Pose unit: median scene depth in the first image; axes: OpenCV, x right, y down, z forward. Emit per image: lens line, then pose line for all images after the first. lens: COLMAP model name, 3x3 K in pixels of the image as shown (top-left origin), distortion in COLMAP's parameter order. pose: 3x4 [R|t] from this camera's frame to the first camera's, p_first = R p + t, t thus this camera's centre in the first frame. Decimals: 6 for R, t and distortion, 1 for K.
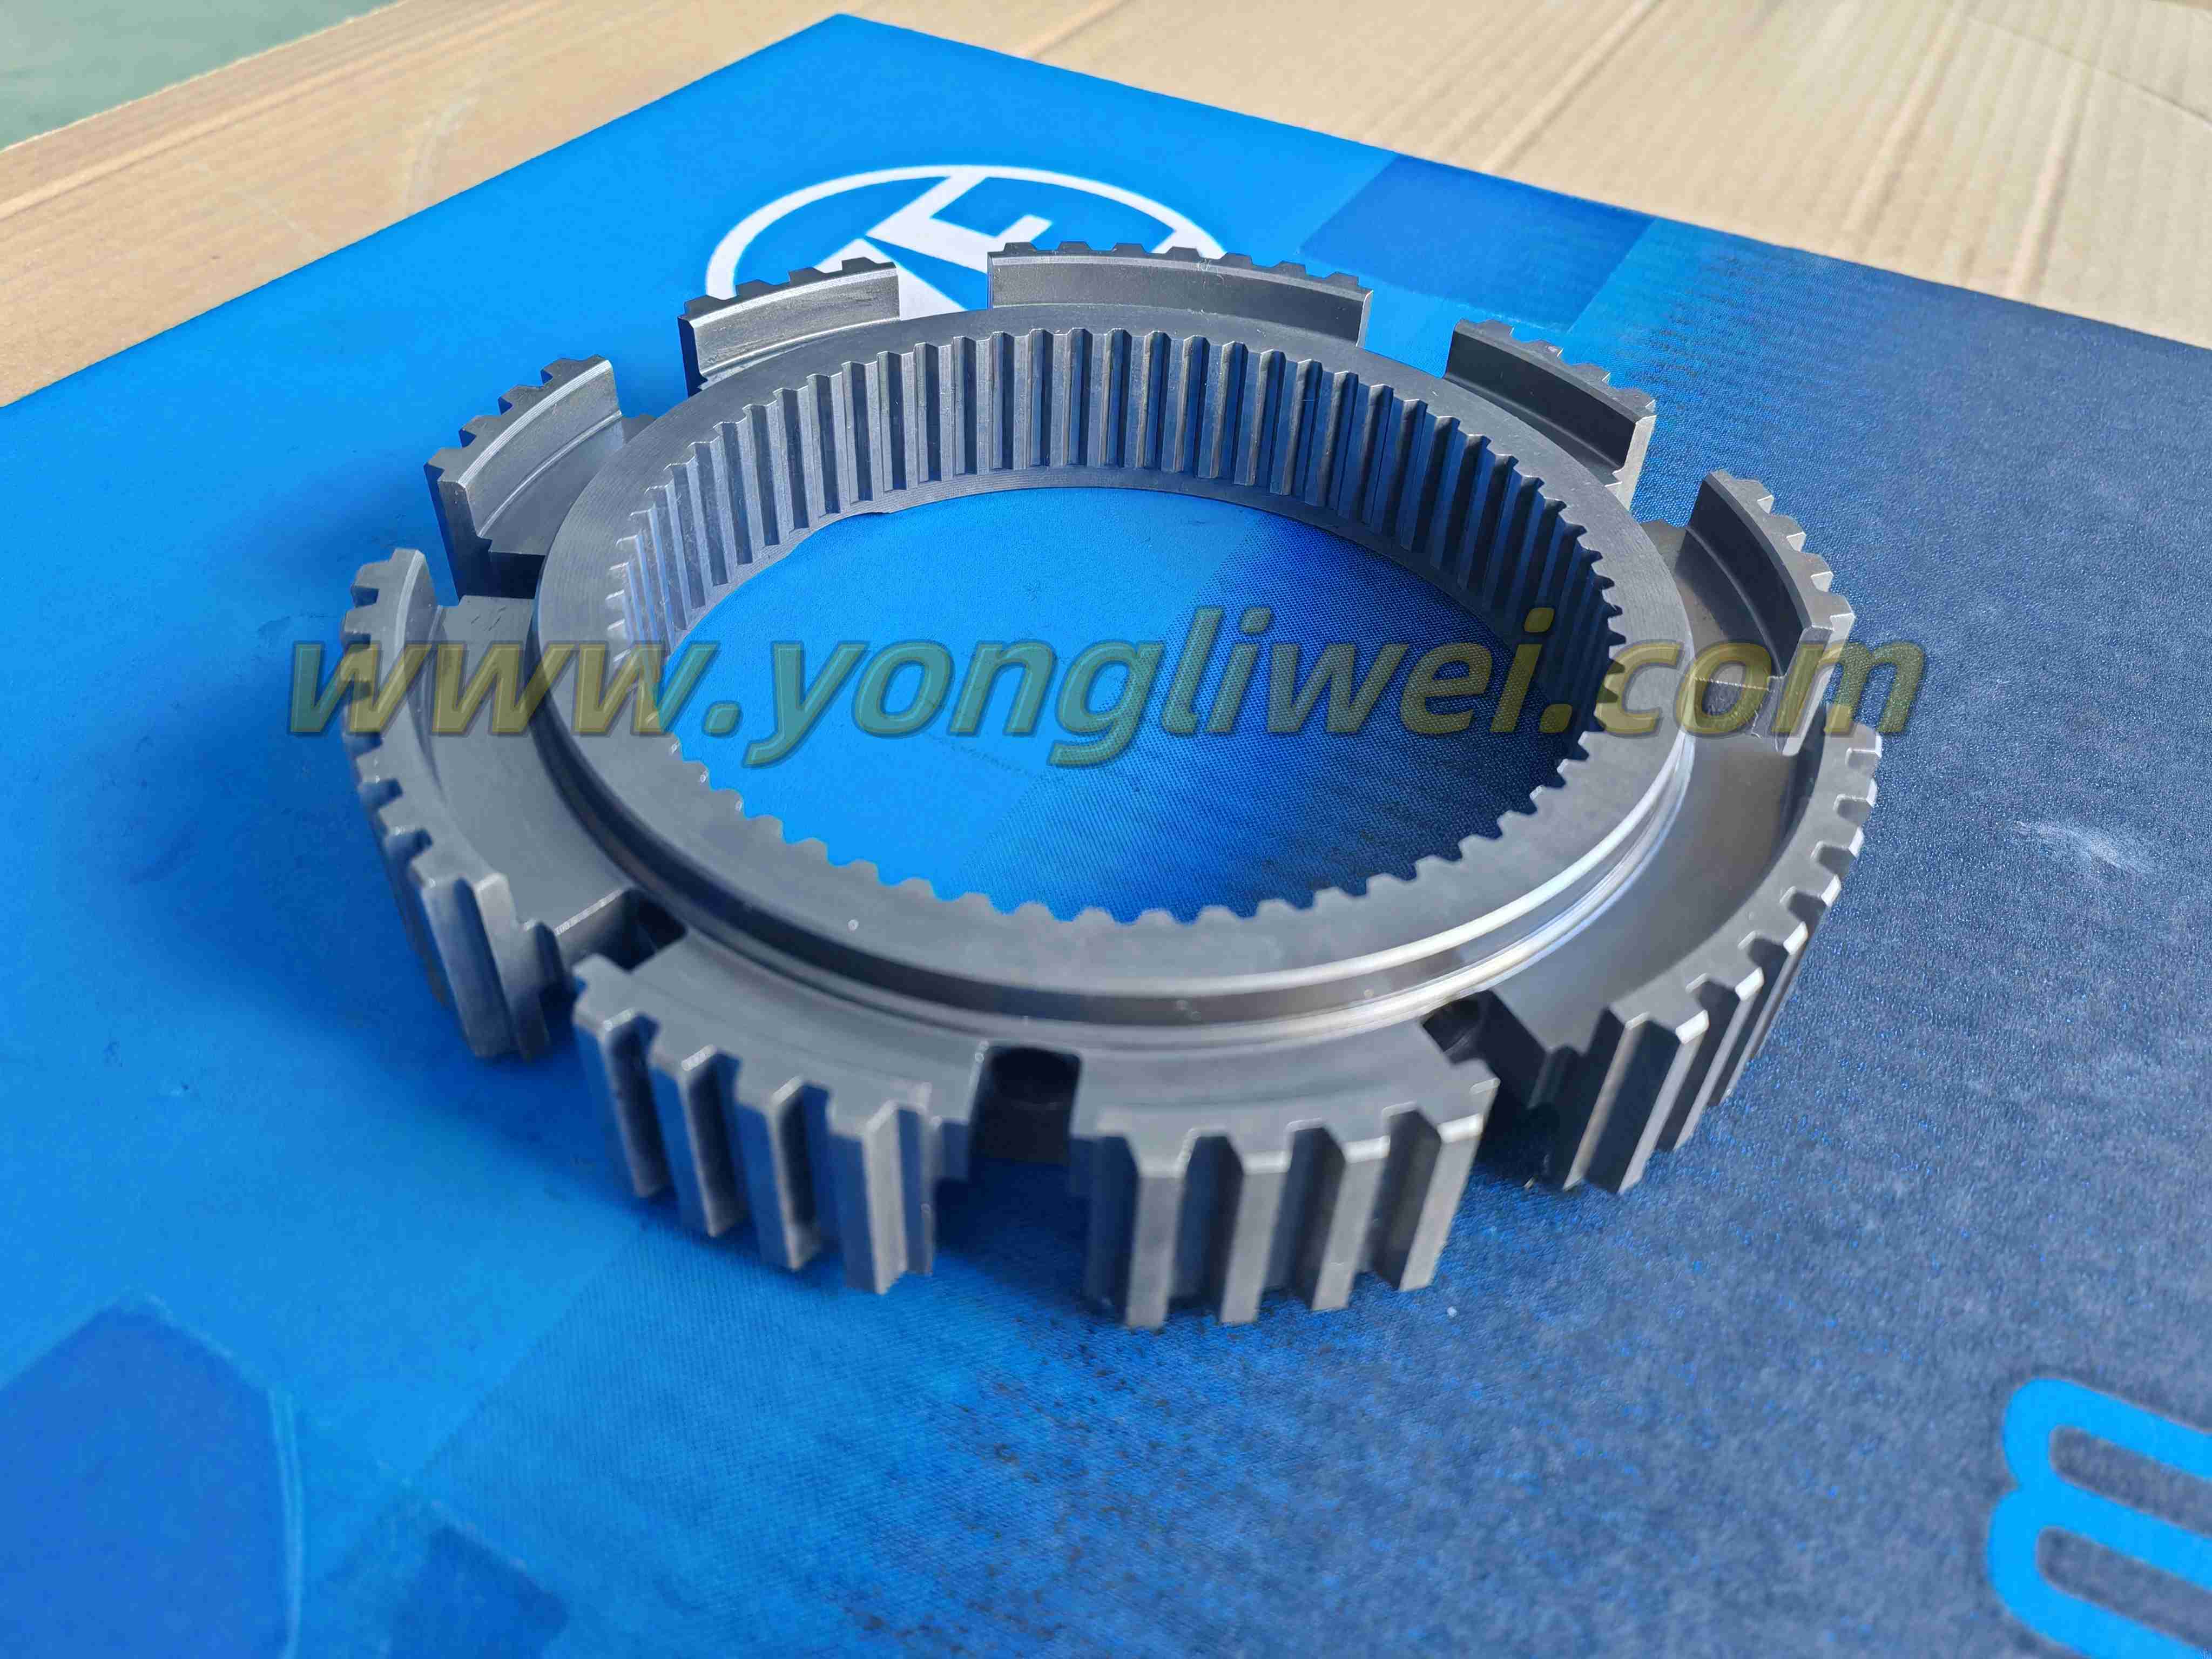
lens RADIAL K [[1736.8, 0, 1115.1], [0, 1736.8, 819.6], [0, 0, 1]] dist [0.061300, -0.082876]
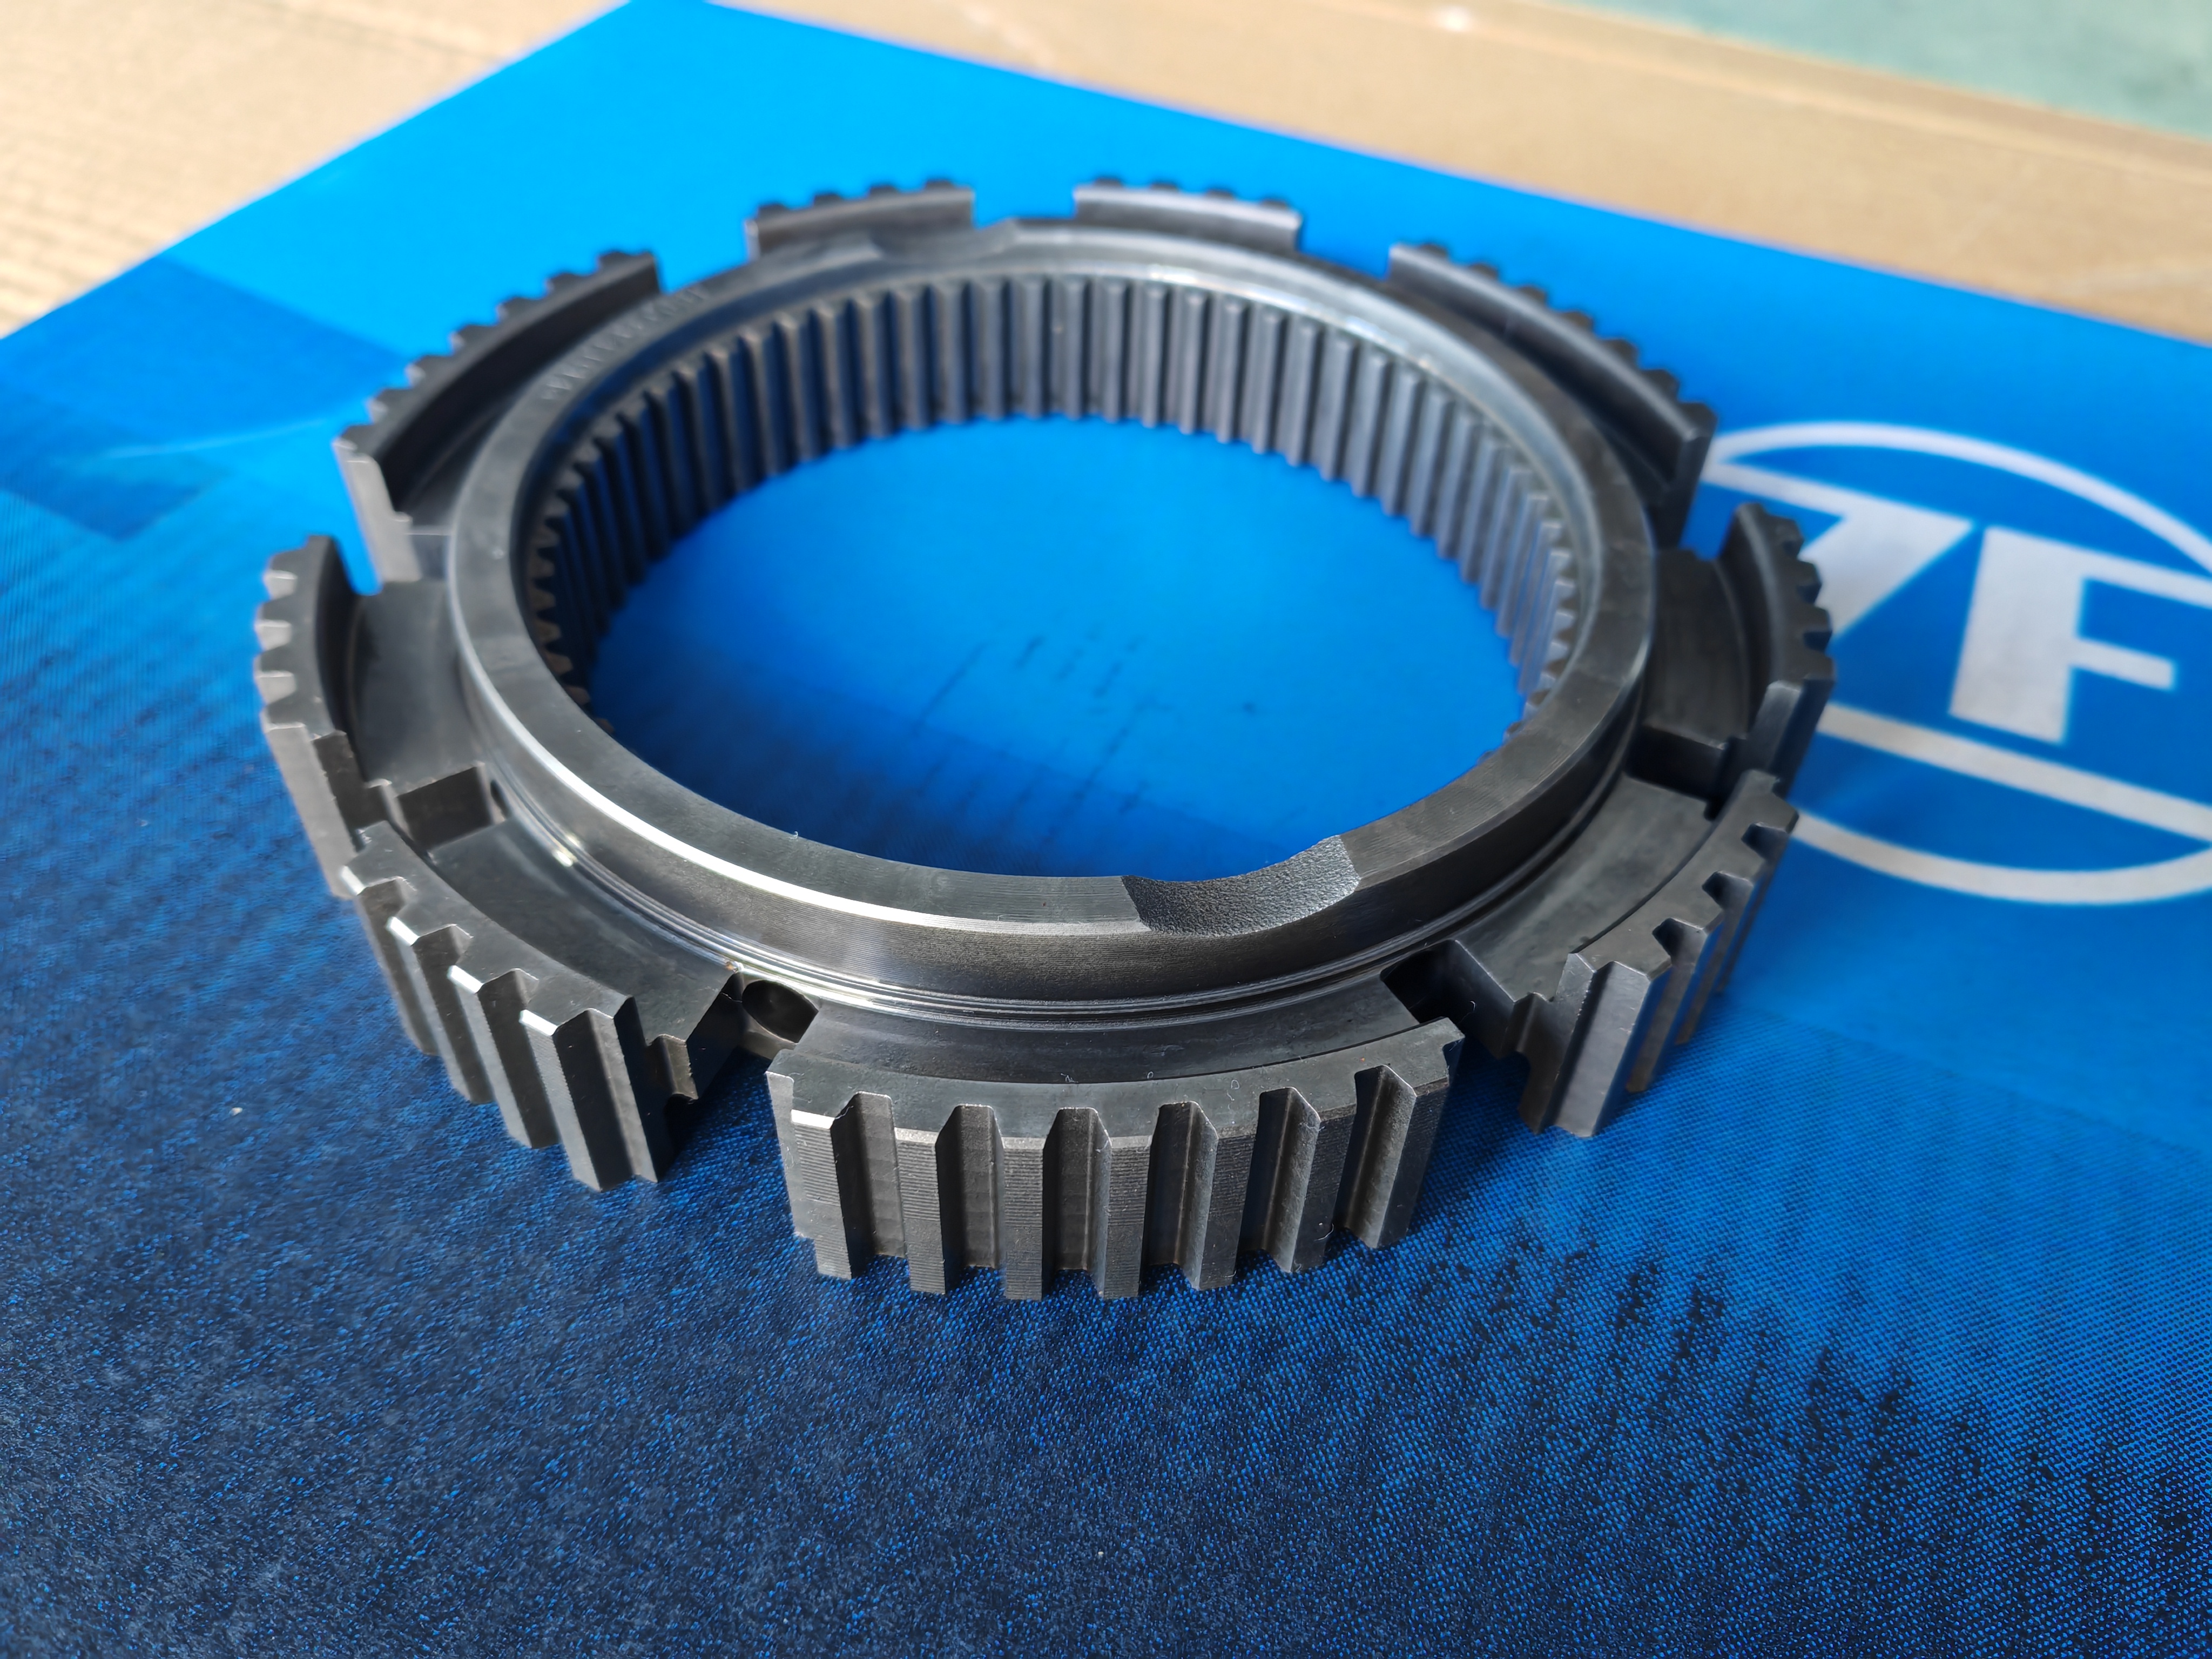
lens RADIAL K [[1736.8, 0, 1105.2], [0, 1736.8, 825.7], [0, 0, 1]] dist [0.061300, -0.082876]
pose [[0.044760, 0.670641, -0.740430, 0.818912], [-0.699801, 0.549986, 0.455844, -0.579419], [0.712934, 0.497750, 0.493933, 0.715989]]
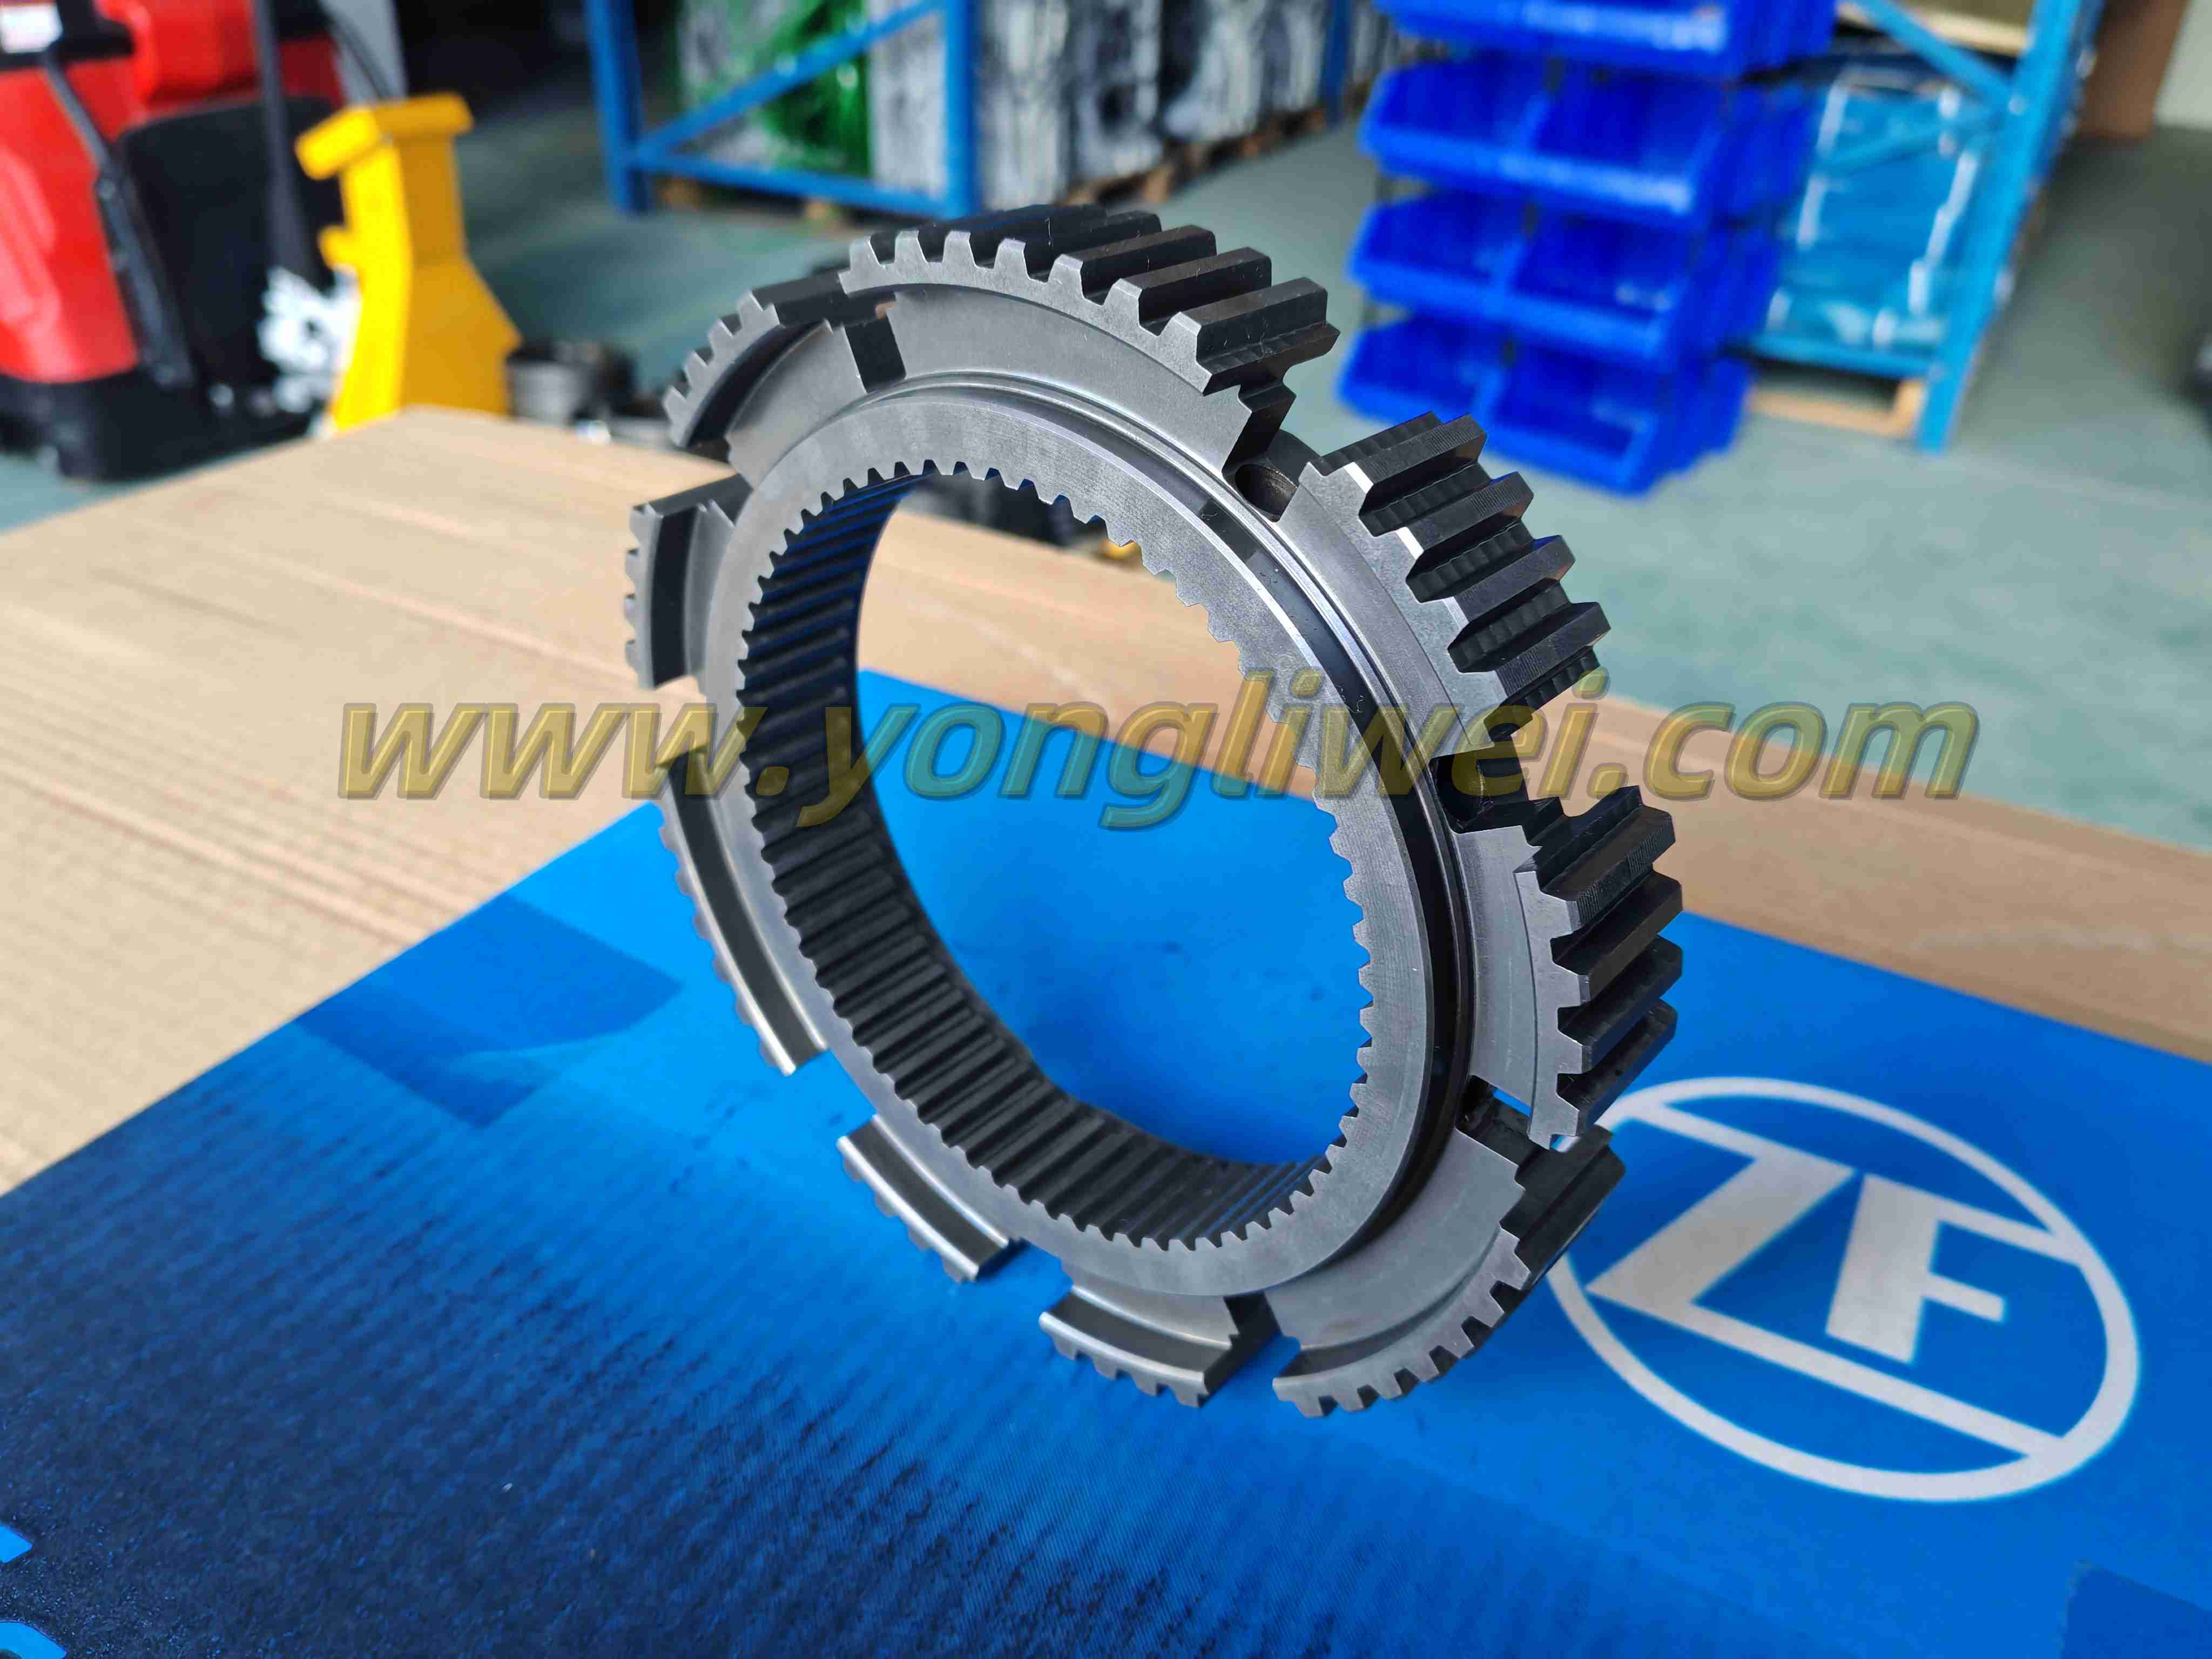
lens RADIAL K [[1736.8, 0, 1110.8], [0, 1736.8, 814.5], [0, 0, 1]] dist [0.061300, -0.082876]
pose [[-0.023150, 0.456907, -0.889213, 1.095774], [-0.703390, 0.624615, 0.339260, -0.839029], [0.710427, 0.633318, 0.306924, 0.459122]]
